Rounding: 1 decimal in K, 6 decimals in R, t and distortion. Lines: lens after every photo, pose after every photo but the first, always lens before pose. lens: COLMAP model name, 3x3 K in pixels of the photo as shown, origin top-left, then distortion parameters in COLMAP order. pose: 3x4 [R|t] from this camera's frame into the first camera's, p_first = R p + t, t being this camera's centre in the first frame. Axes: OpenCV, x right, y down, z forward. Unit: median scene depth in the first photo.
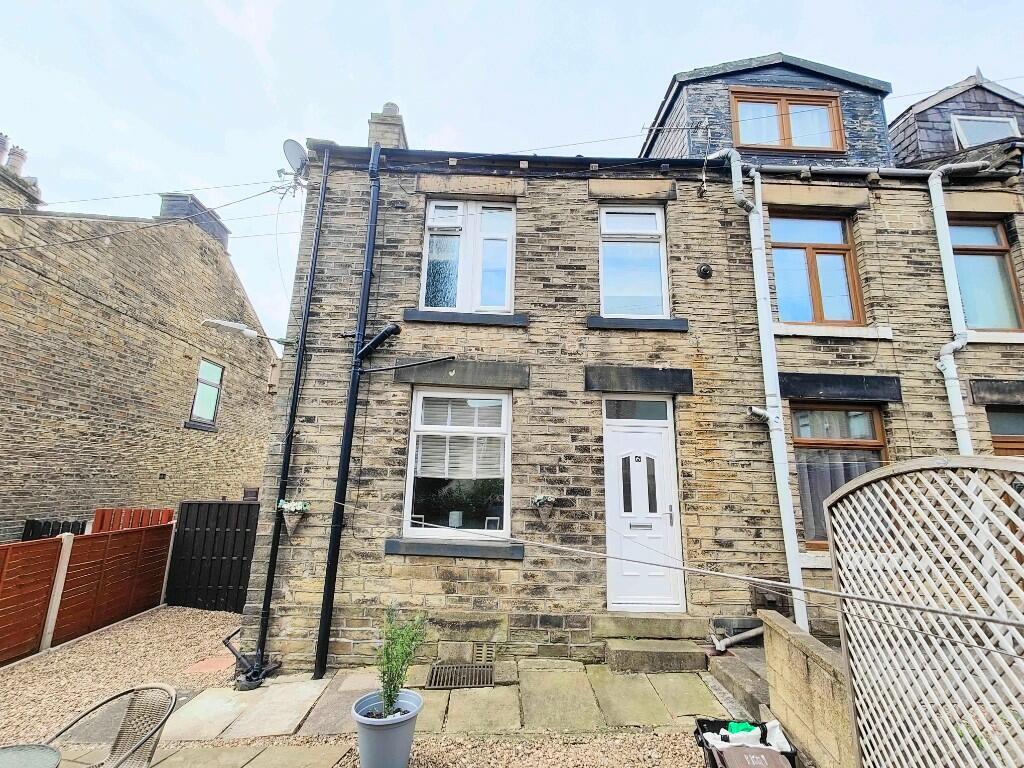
lens RADIAL K [[453.0, 0, 516.9], [0, 453.0, 382.7], [0, 0, 1]] dist [0.006793, -0.000265]
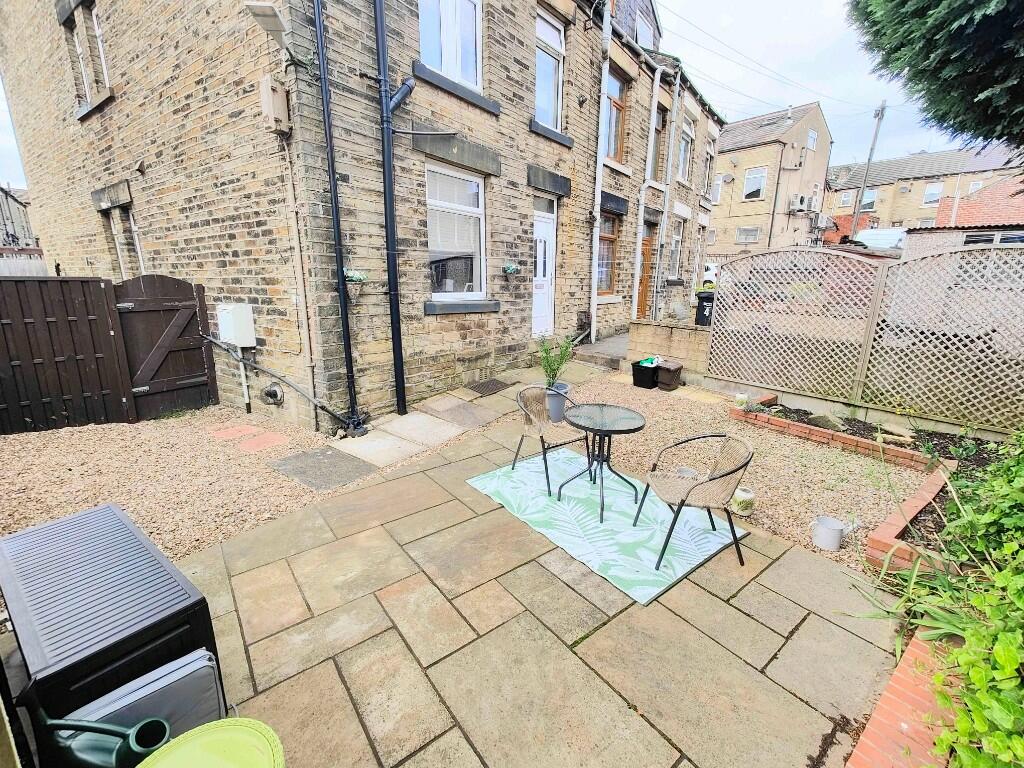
lens RADIAL K [[453.0, 0, 510.7], [0, 453.0, 380.5], [0, 0, 1]] dist [0.006793, -0.000265]
pose [[0.625307, -0.188641, 0.757236, -0.973959], [-0.172756, 0.912806, 0.370054, 0.055971], [-0.761017, -0.362215, 0.538195, 0.130827]]
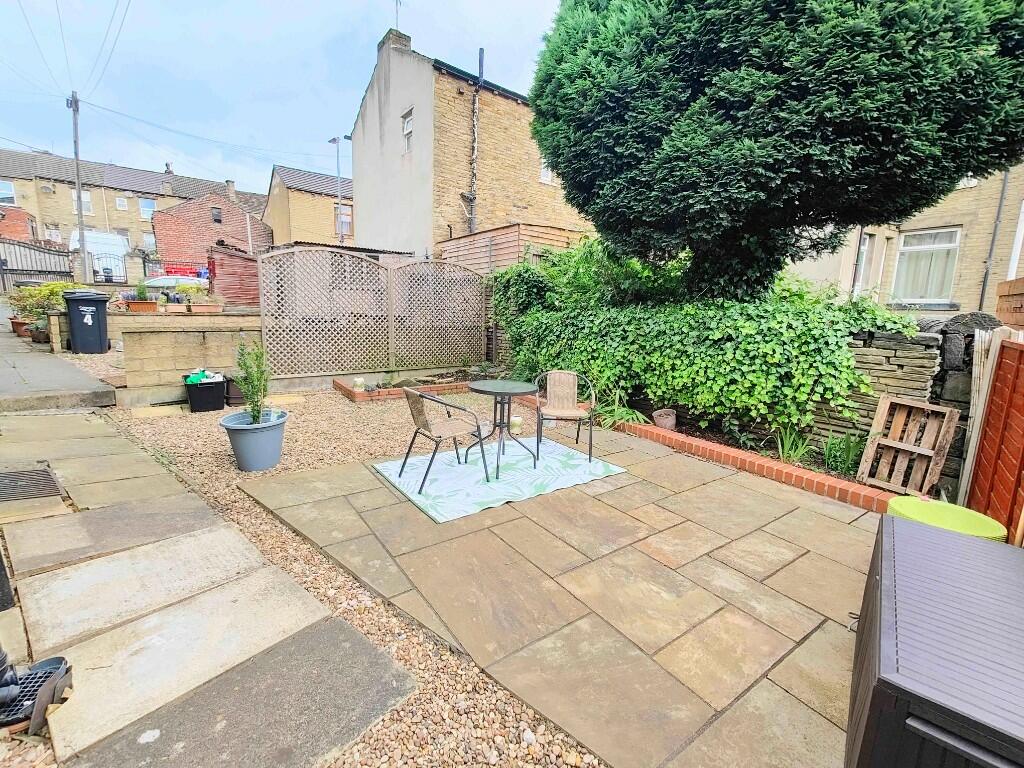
lens RADIAL K [[453.0, 0, 509.0], [0, 453.0, 386.1], [0, 0, 1]] dist [0.006793, -0.000265]
pose [[-0.755881, -0.154486, 0.636222, -0.884767], [-0.176936, 0.983805, 0.028672, 0.288531], [-0.630348, -0.090898, -0.770973, 0.890191]]
